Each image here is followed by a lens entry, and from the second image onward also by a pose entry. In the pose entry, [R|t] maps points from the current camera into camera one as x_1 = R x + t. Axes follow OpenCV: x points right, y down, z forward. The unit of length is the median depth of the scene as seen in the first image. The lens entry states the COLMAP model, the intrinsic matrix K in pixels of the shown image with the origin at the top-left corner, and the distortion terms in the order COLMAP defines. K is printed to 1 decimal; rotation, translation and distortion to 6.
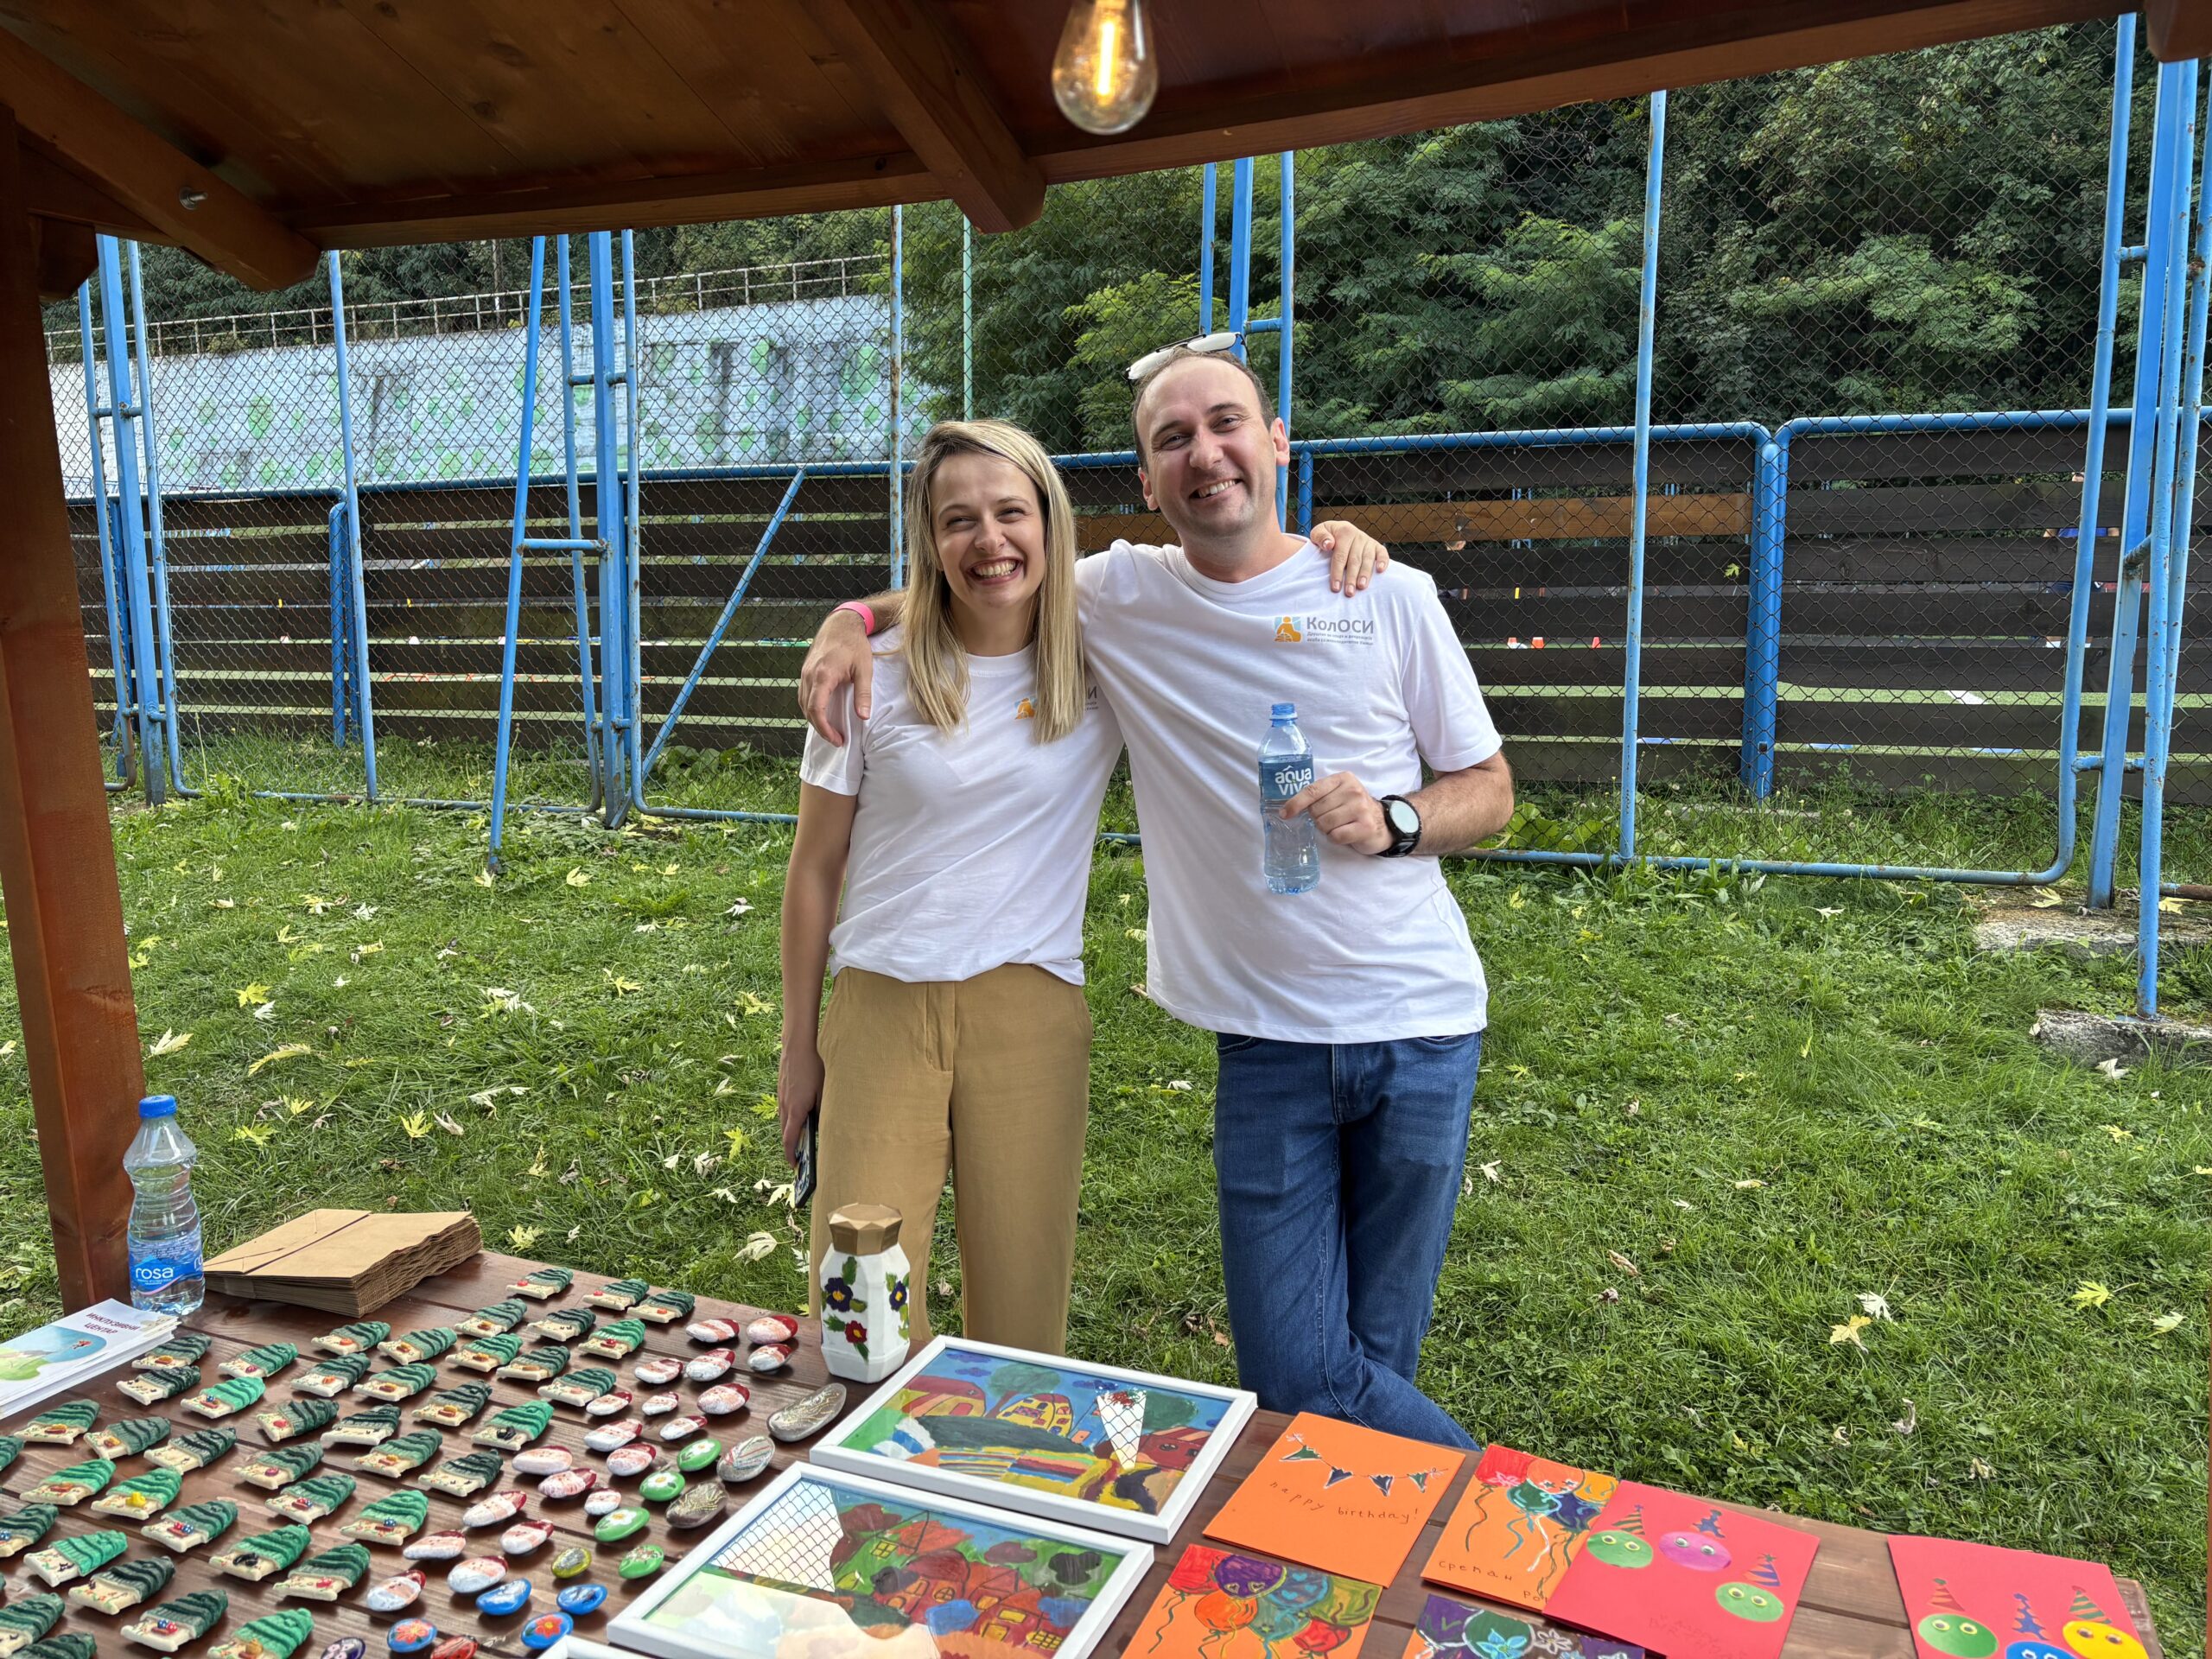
lens RADIAL K [[1663.5, 0, 1102.5], [0, 1663.5, 808.9], [0, 0, 1]] dist [0.052761, -0.051287]
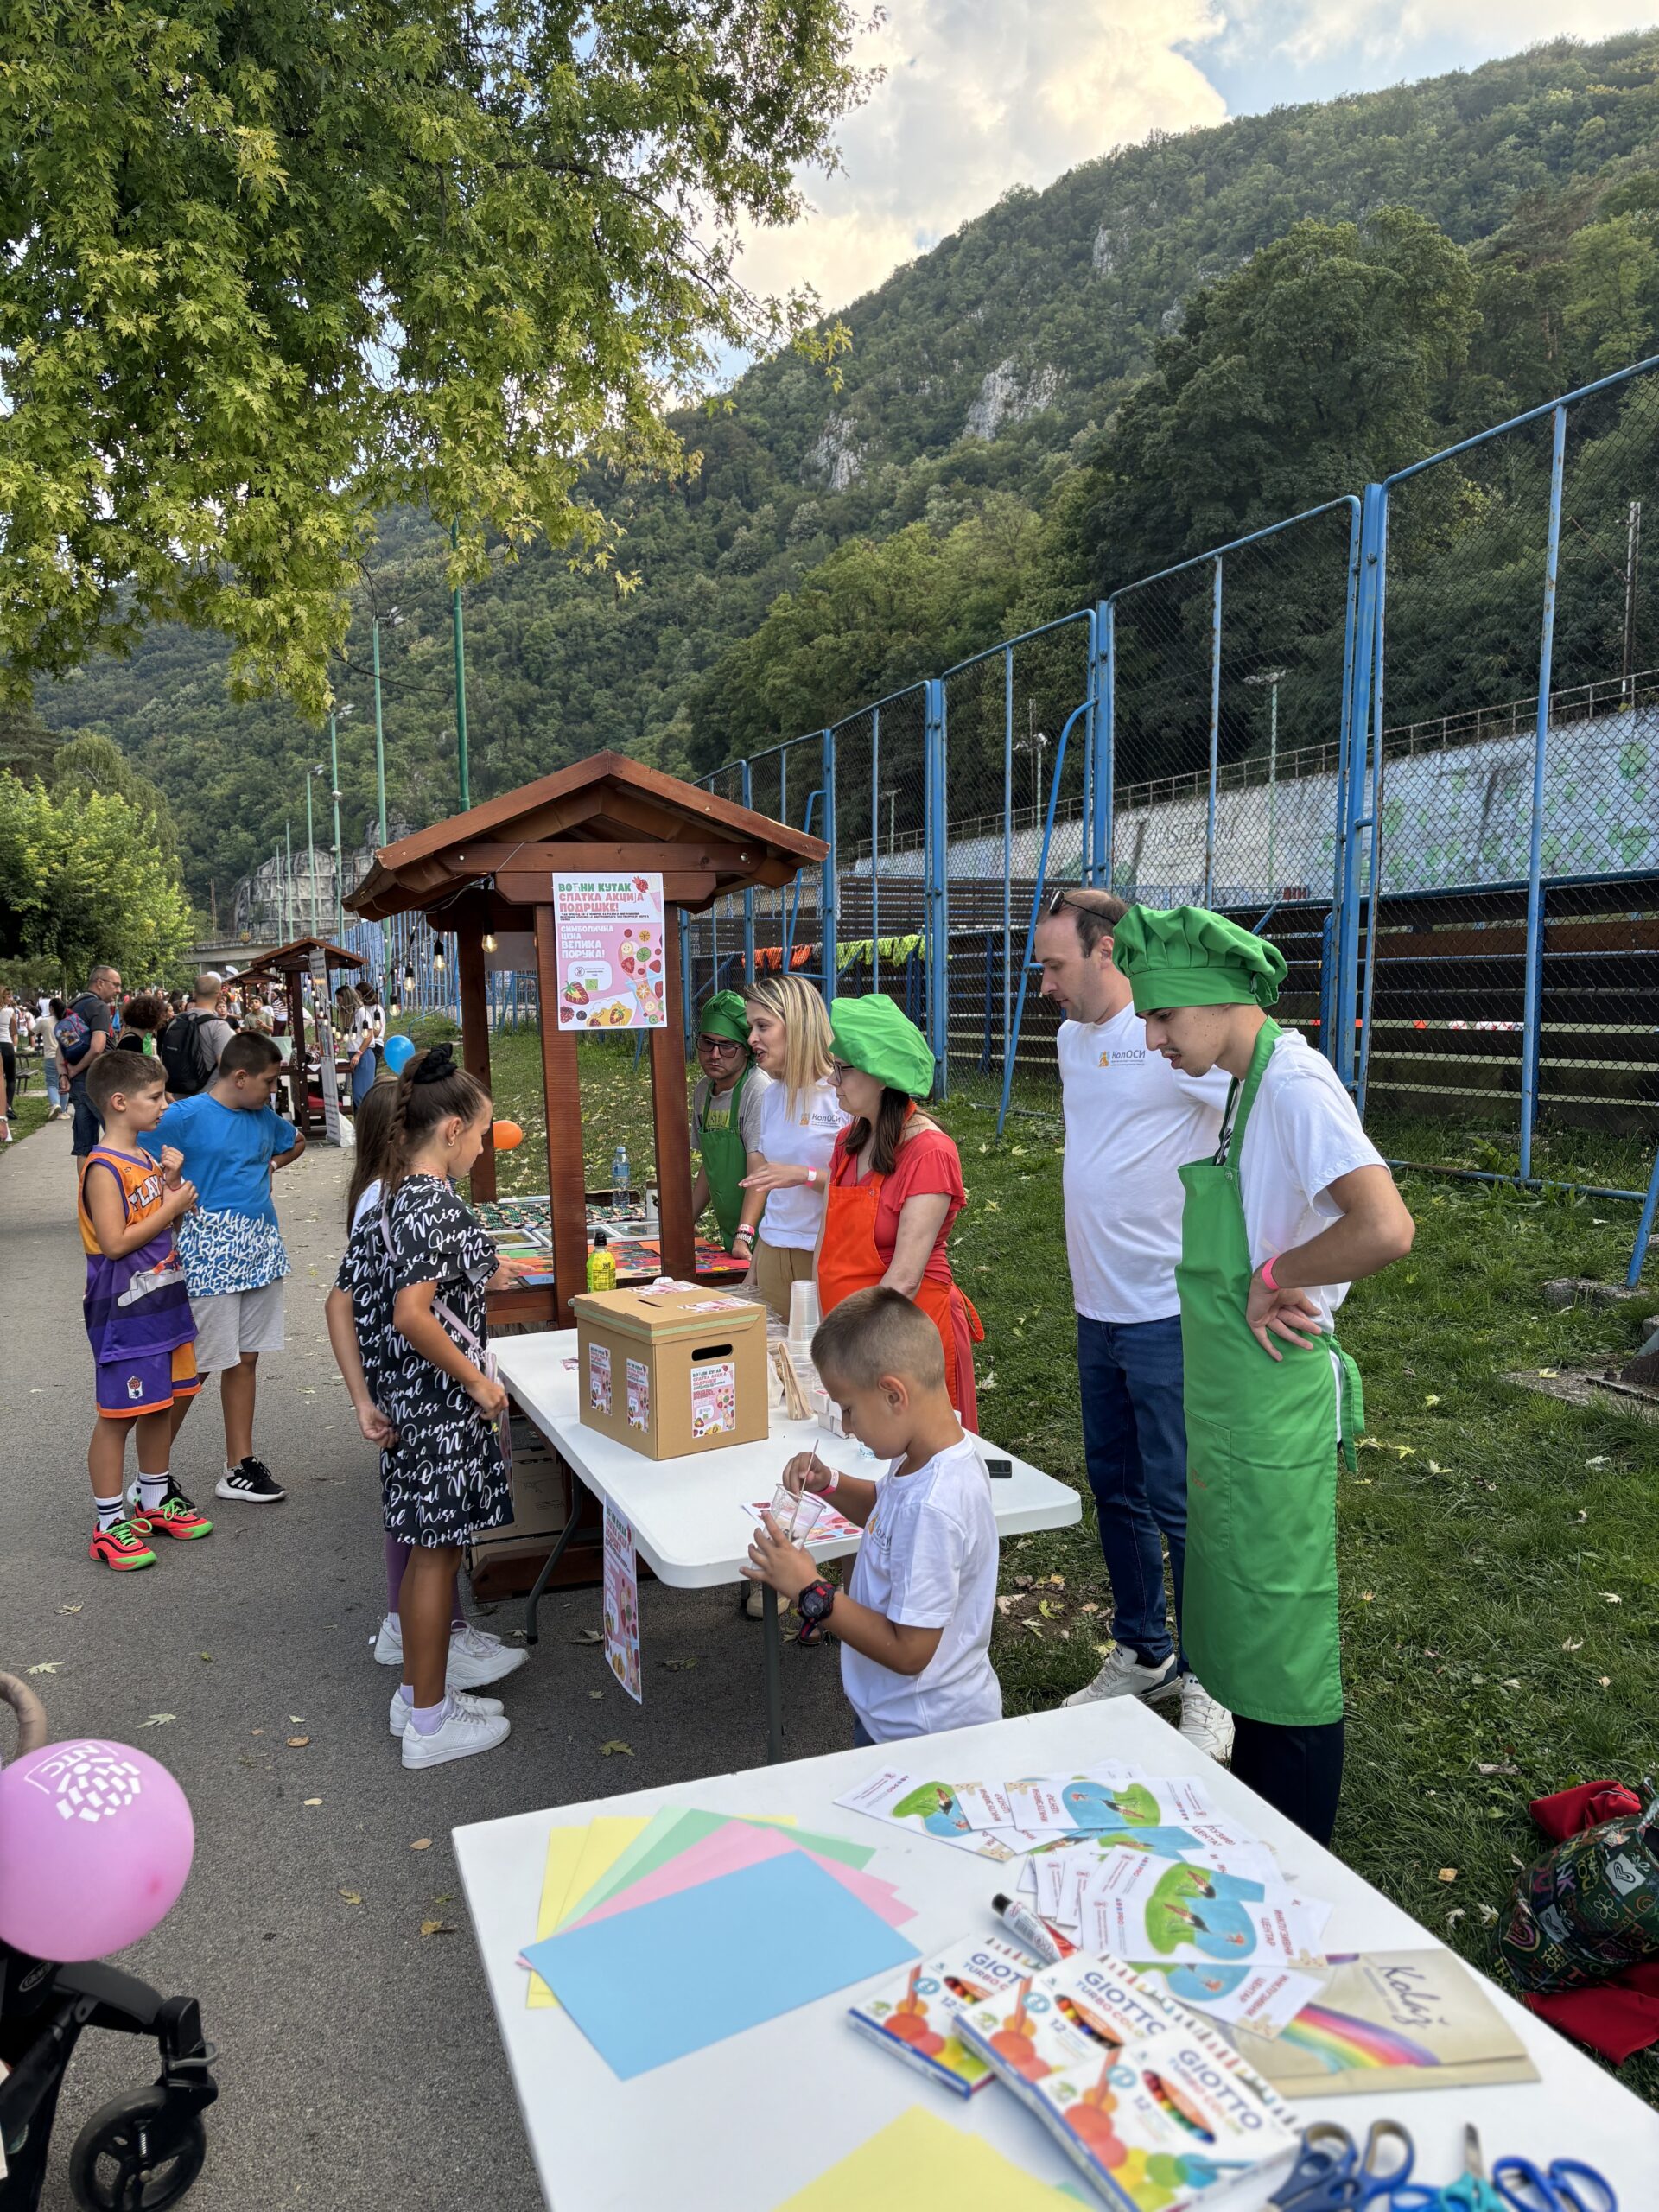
lens RADIAL K [[1663.5, 0, 819.4], [0, 1663.5, 1118.3], [0, 0, 1]] dist [0.052761, -0.051287]
pose [[0.671562, 0.057884, -0.738684, 0.191050], [-0.085171, 0.996366, 0.000644, 0.005159], [0.736037, 0.062482, 0.674052, -0.082616]]
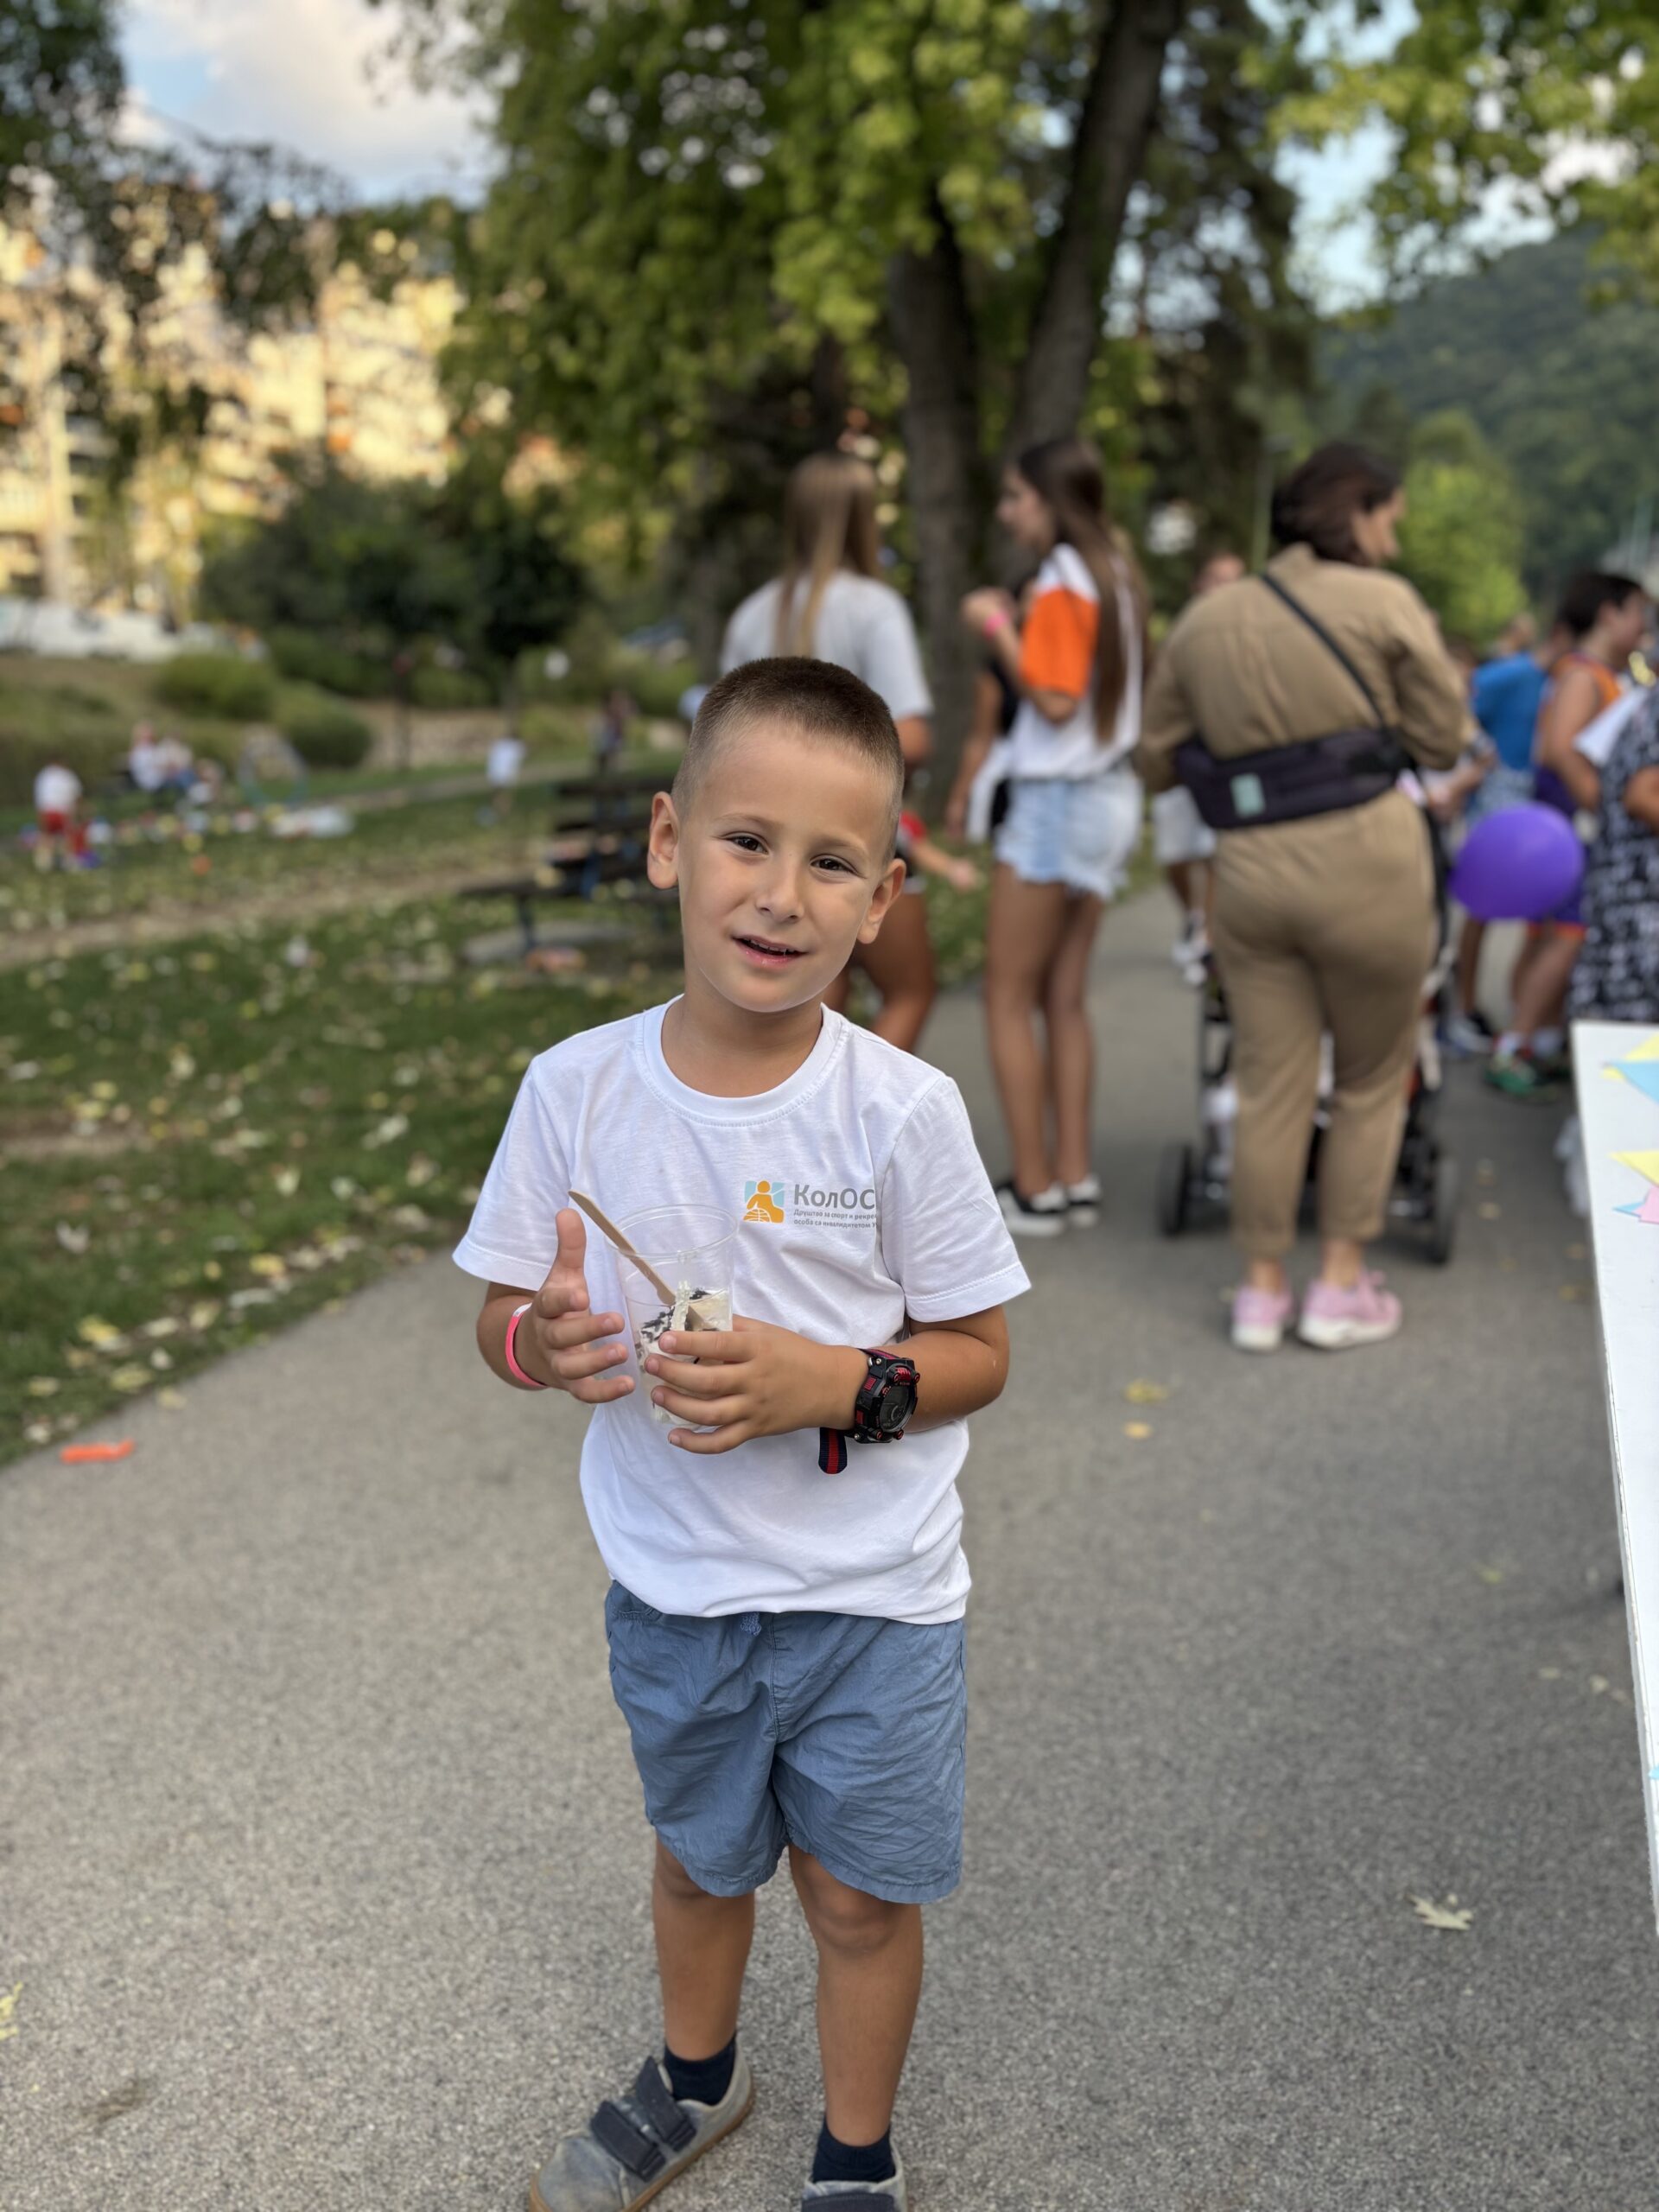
lens RADIAL K [[1663.5, 0, 827.9], [0, 1663.5, 1104.8], [0, 0, 1]] dist [0.052761, -0.051287]
pose [[0.001452, 0.244630, -0.969615, 0.220911], [-0.128398, 0.961636, 0.242425, 0.026459], [0.991722, 0.124145, 0.032806, -0.087400]]
